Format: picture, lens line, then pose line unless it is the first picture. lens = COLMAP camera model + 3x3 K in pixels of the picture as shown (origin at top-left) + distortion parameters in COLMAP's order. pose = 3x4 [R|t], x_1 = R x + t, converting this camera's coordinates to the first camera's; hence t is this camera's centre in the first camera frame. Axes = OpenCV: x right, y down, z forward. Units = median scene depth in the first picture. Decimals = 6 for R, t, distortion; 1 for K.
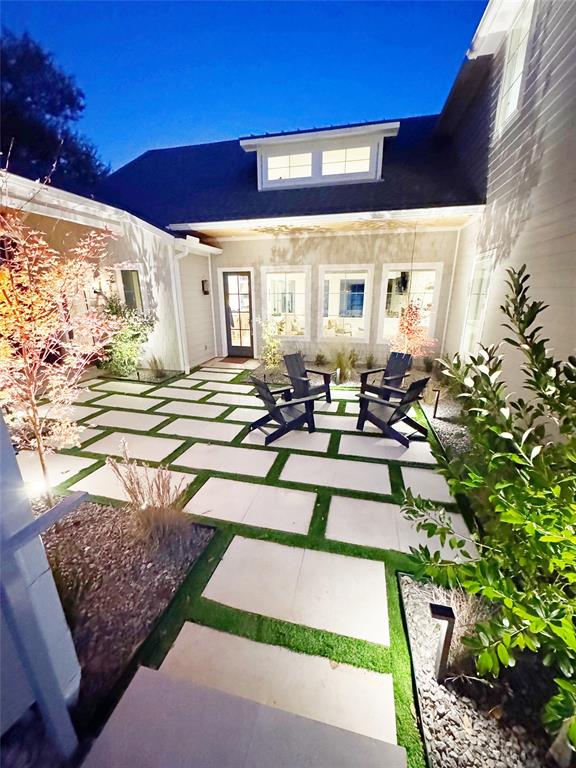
lens RADIAL K [[303.6, 0, 288.0], [0, 303.6, 384.0], [0, 0, 1]] dist [-0.000695, -0.000257]
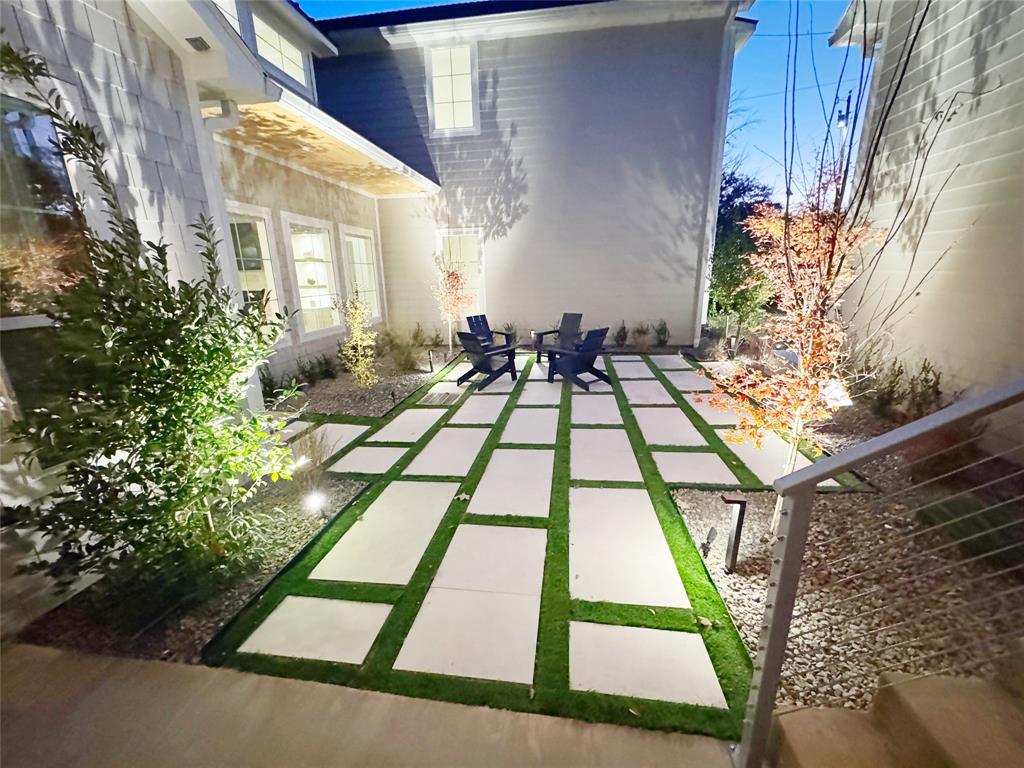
lens RADIAL K [[404.8, 0, 512.0], [0, 404.8, 384.0], [0, 0, 1]] dist [-0.000695, -0.000257]
pose [[-0.092655, -0.256017, 0.962222, -0.849754], [0.311835, 0.910302, 0.272230, -0.184202], [-0.945608, 0.325278, -0.004509, 0.775743]]
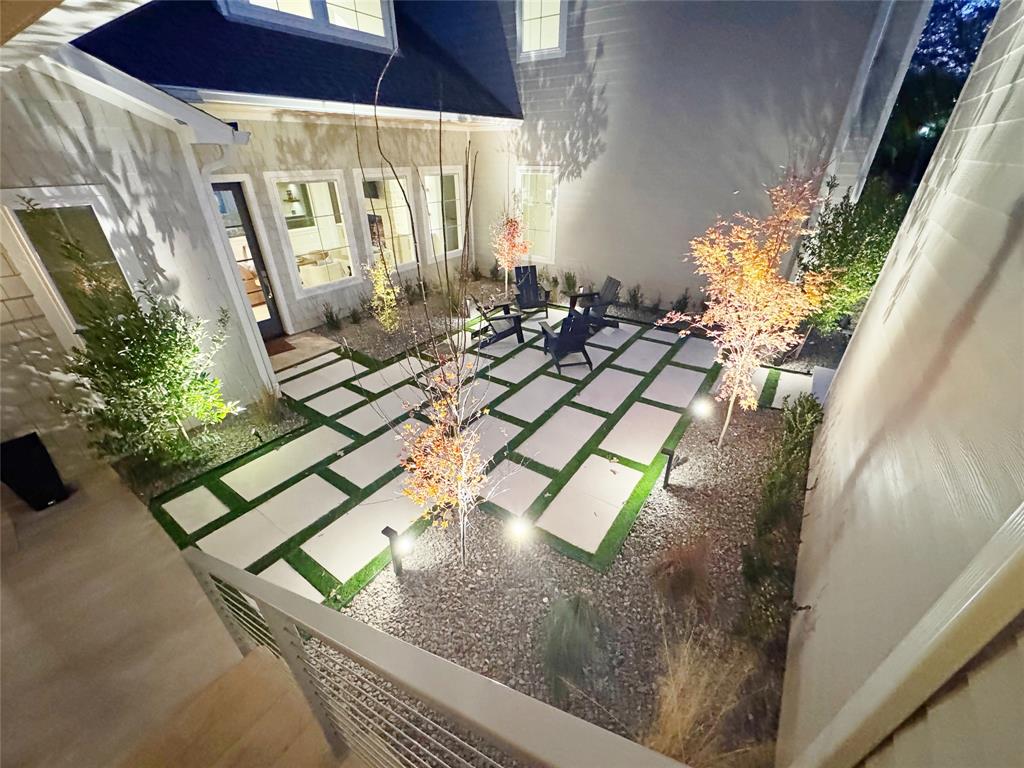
lens RADIAL K [[404.8, 0, 512.0], [0, 404.8, 384.0], [0, 0, 1]] dist [-0.000695, -0.000257]
pose [[0.370096, -0.456748, 0.808956, -0.818406], [0.271055, 0.885989, 0.376234, -0.230766], [-0.888571, 0.080028, 0.451705, 0.335431]]
